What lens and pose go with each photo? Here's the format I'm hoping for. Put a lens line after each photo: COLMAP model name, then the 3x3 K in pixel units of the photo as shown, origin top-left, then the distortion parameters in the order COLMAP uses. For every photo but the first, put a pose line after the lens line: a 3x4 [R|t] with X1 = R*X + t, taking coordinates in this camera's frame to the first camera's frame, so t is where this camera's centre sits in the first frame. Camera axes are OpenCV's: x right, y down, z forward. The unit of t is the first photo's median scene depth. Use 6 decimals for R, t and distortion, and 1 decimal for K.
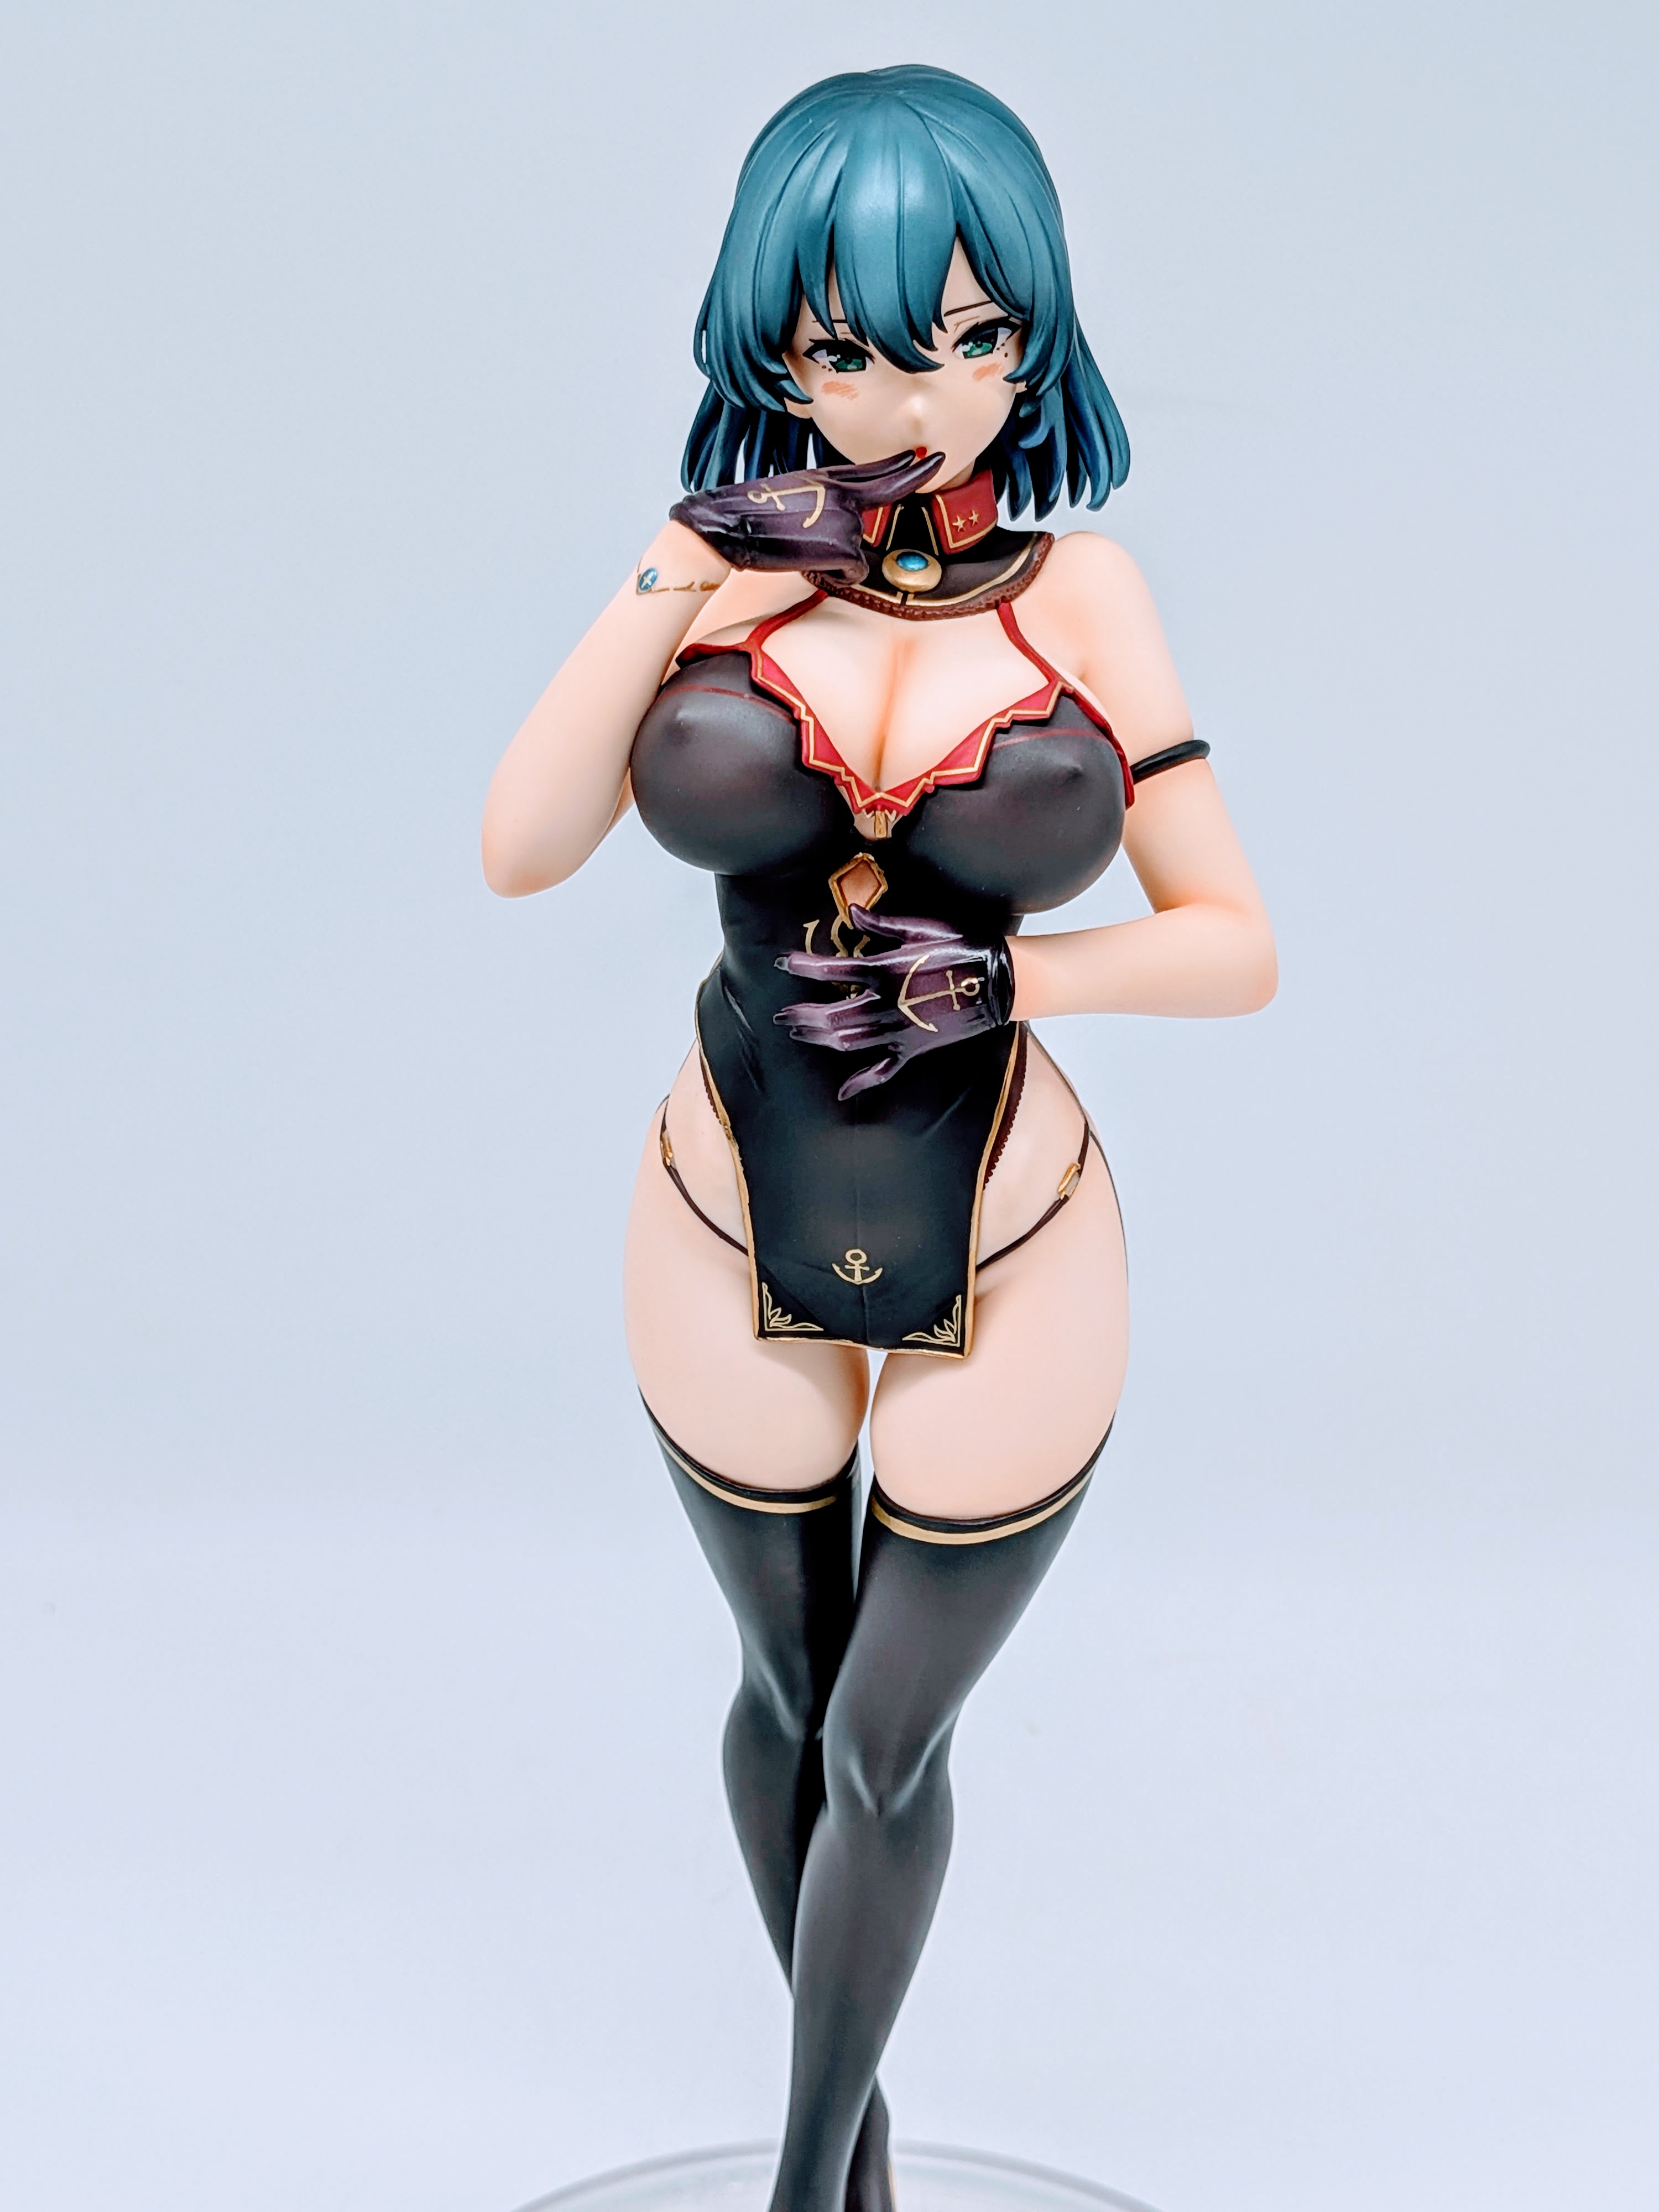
lens RADIAL K [[3343.7, 0, 877.0], [0, 3343.7, 1146.8], [0, 0, 1]] dist [0.106651, 0.000000]
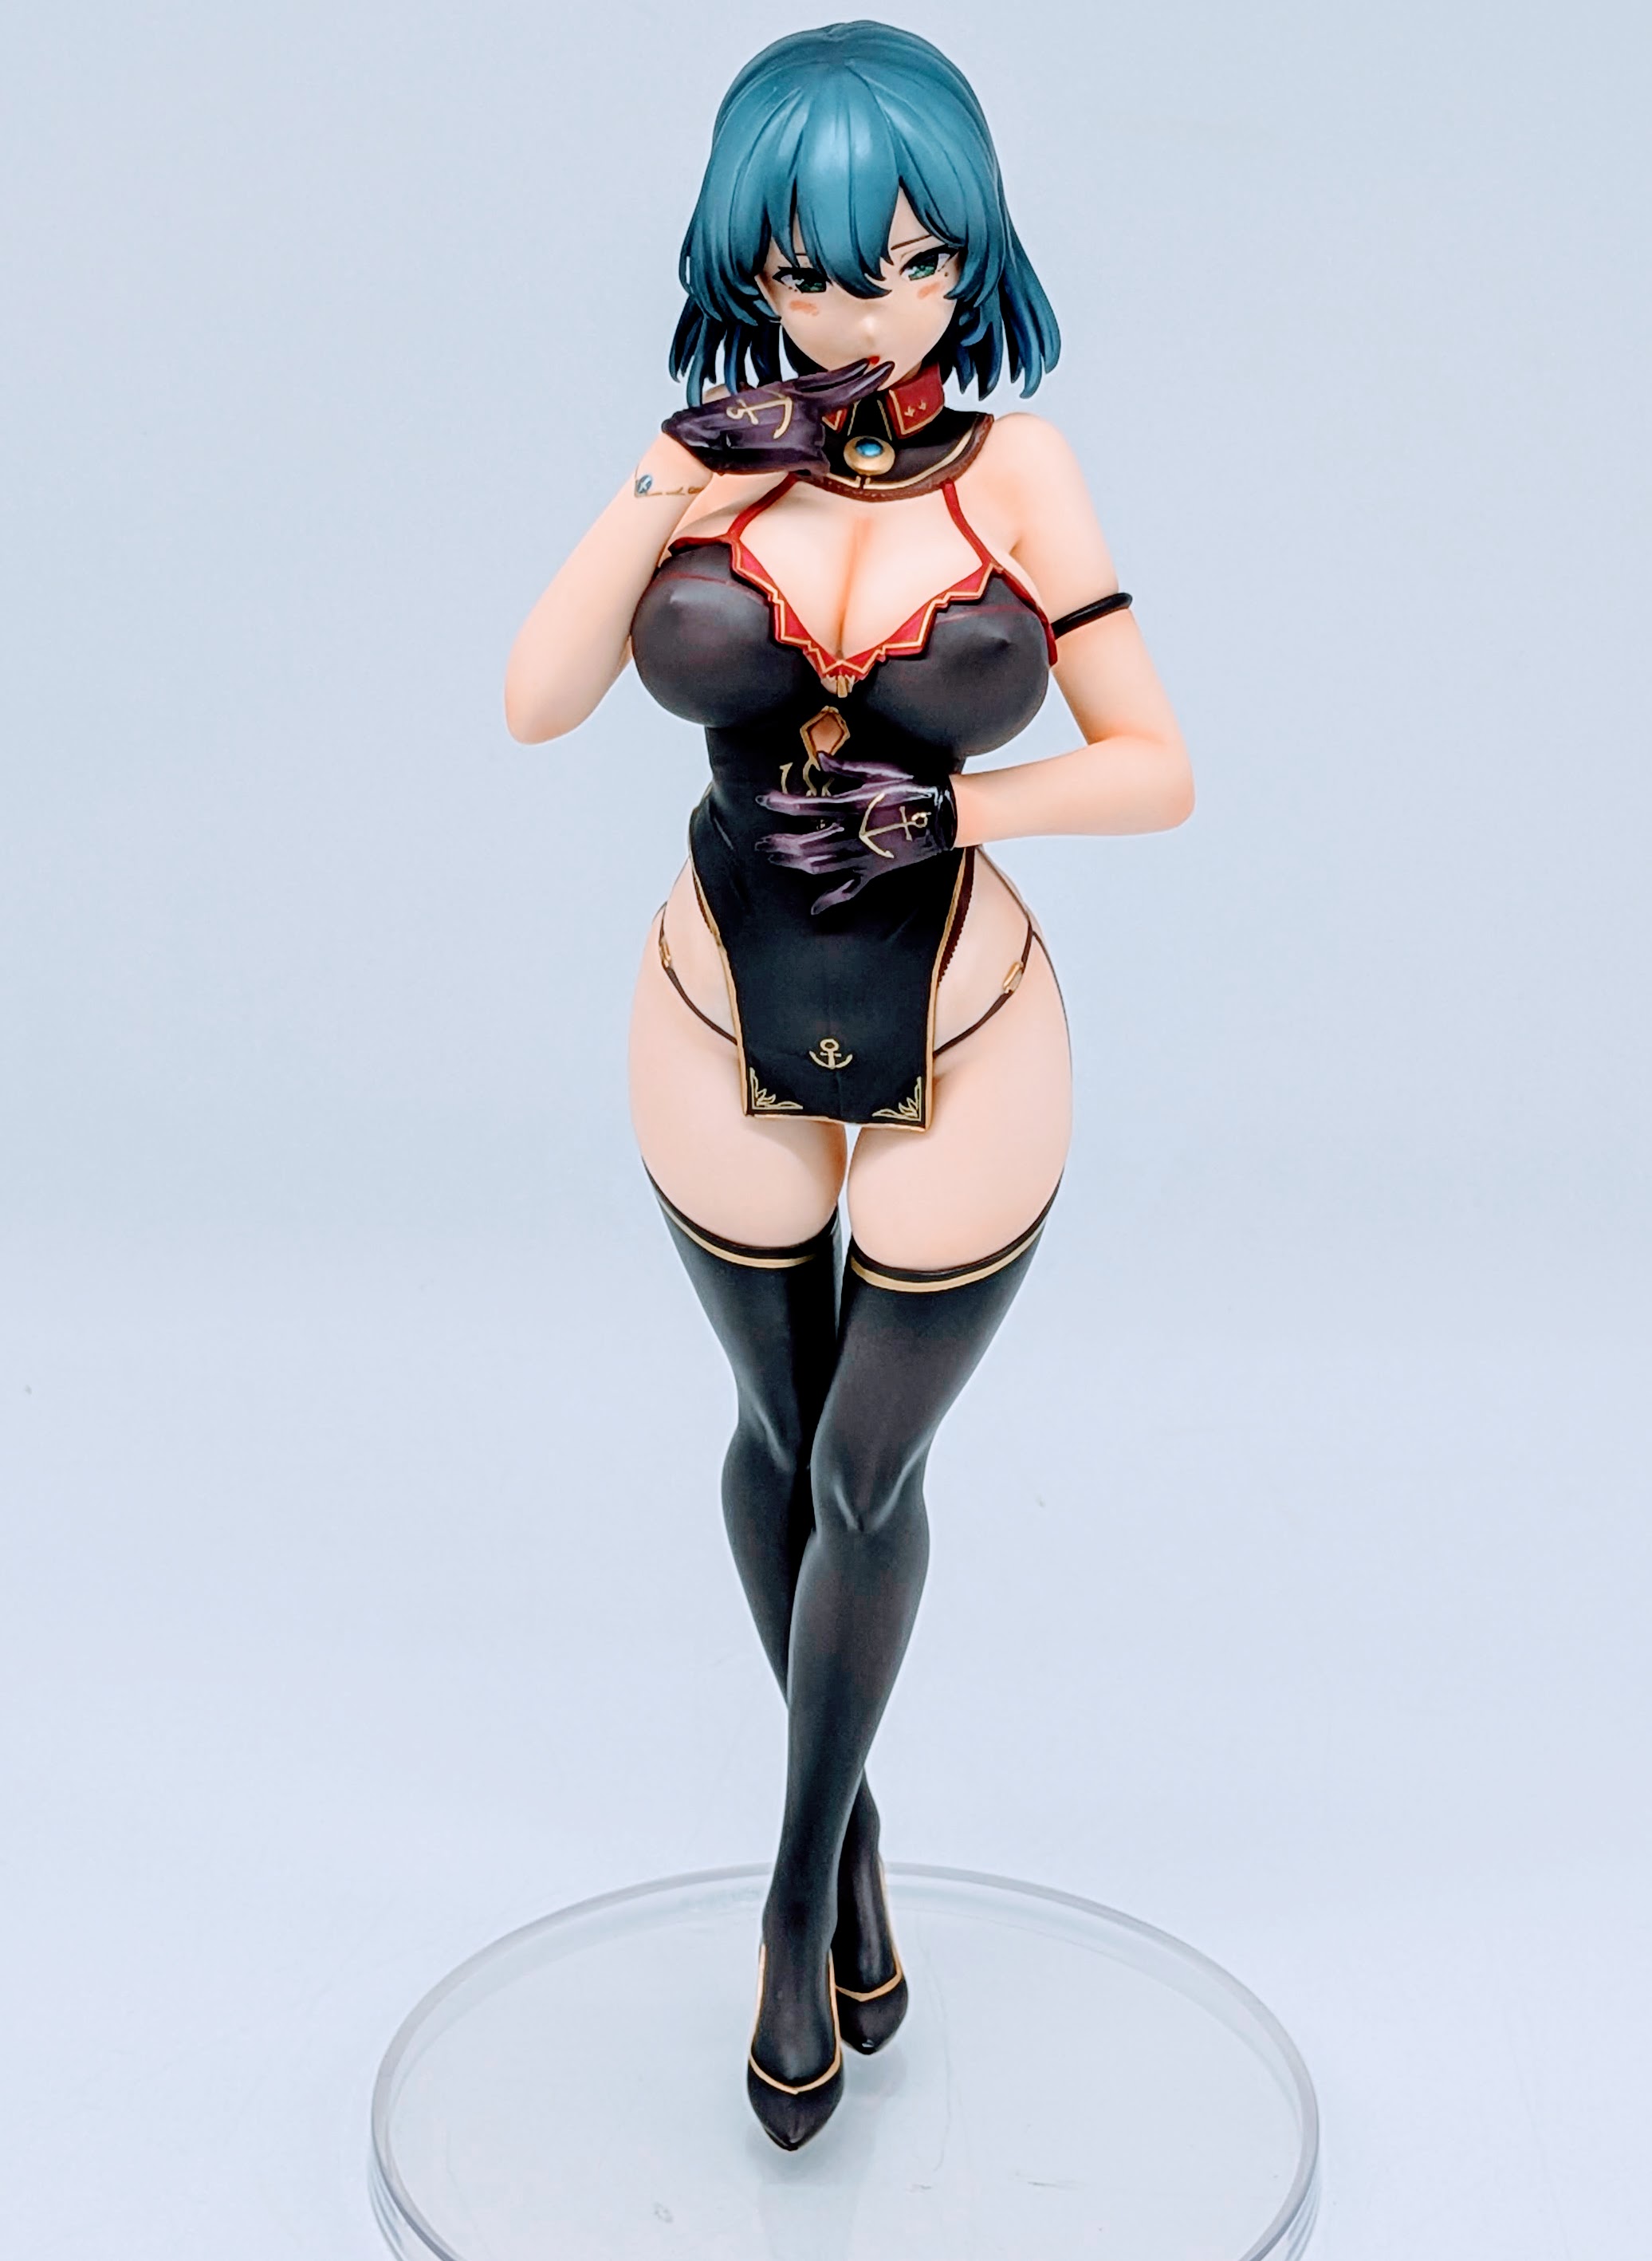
lens RADIAL K [[4815.9, 0, 829.6], [0, 4815.9, 1129.3], [0, 0, 1]] dist [0.157310, 0.000000]
pose [[0.999679, -0.011447, -0.022581, 0.032001], [0.012954, 0.997618, 0.067756, -0.052792], [0.021752, -0.068027, 0.997446, -0.689465]]
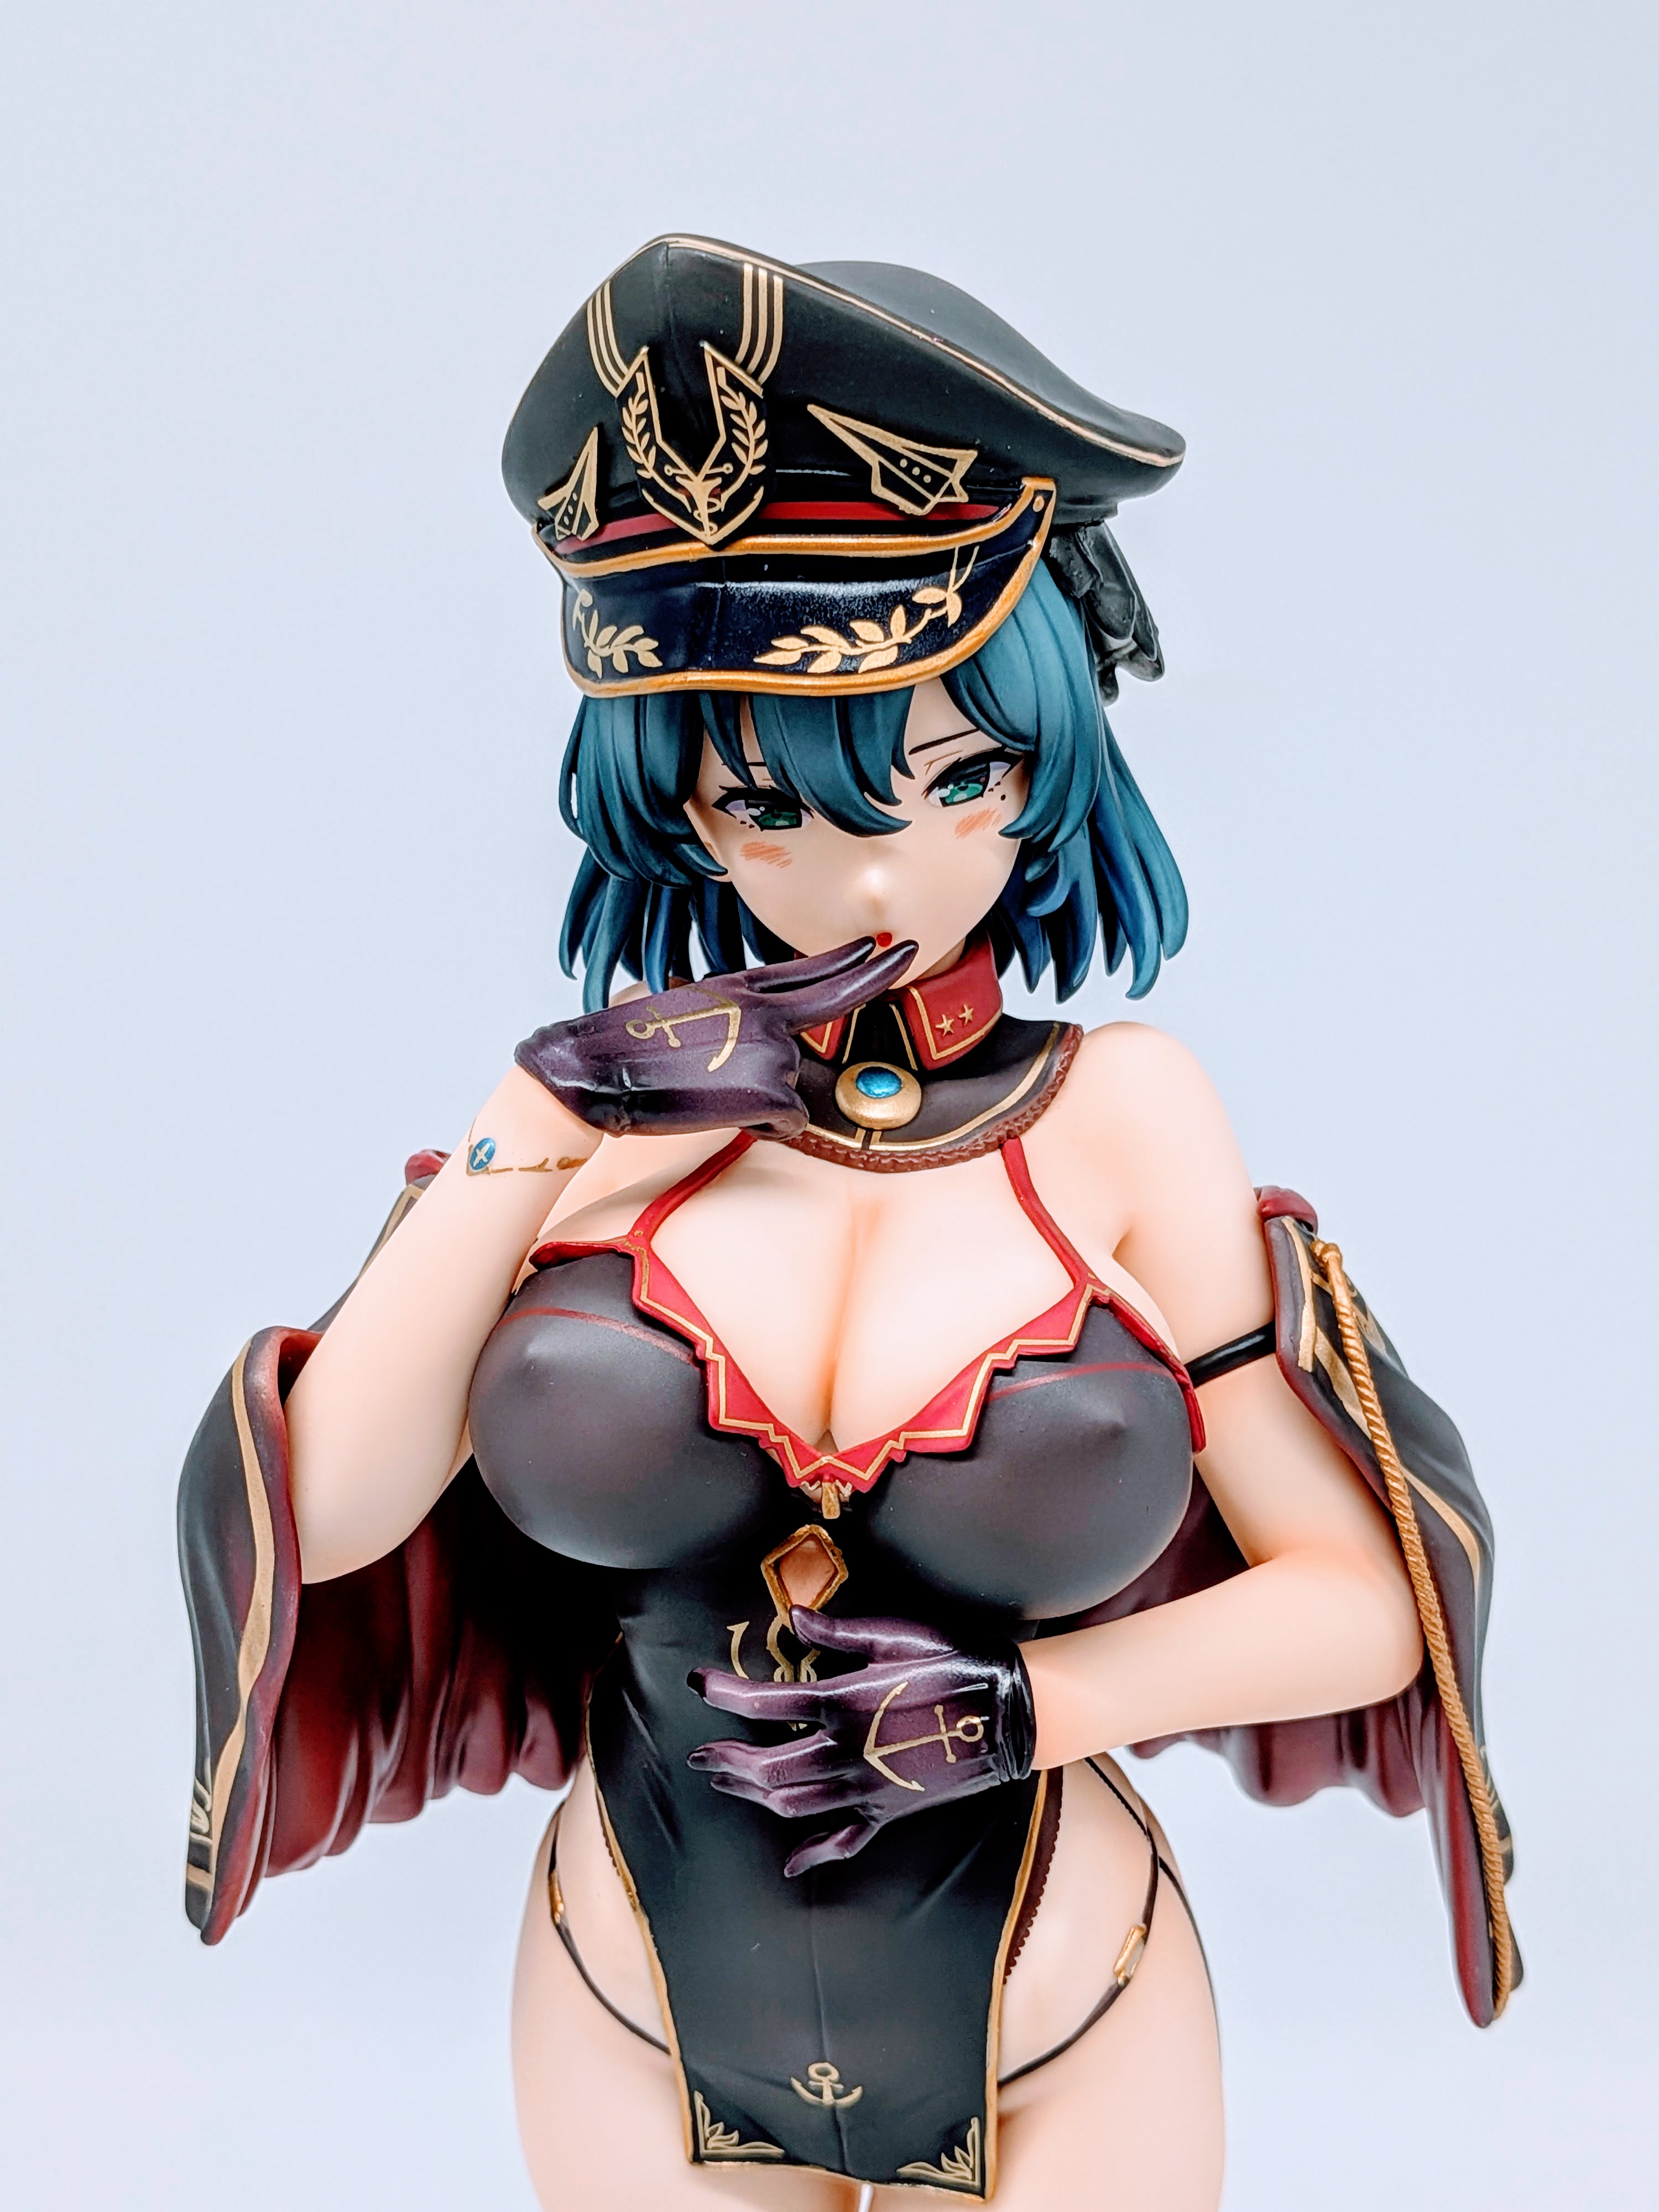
lens RADIAL K [[3343.7, 0, 813.1], [0, 3343.7, 1113.2], [0, 0, 1]] dist [0.106651, 0.000000]
pose [[0.998507, -0.022858, -0.049613, 0.031544], [0.020526, 0.998683, -0.047015, -0.136133], [0.050623, 0.045926, 0.997661, 0.303269]]
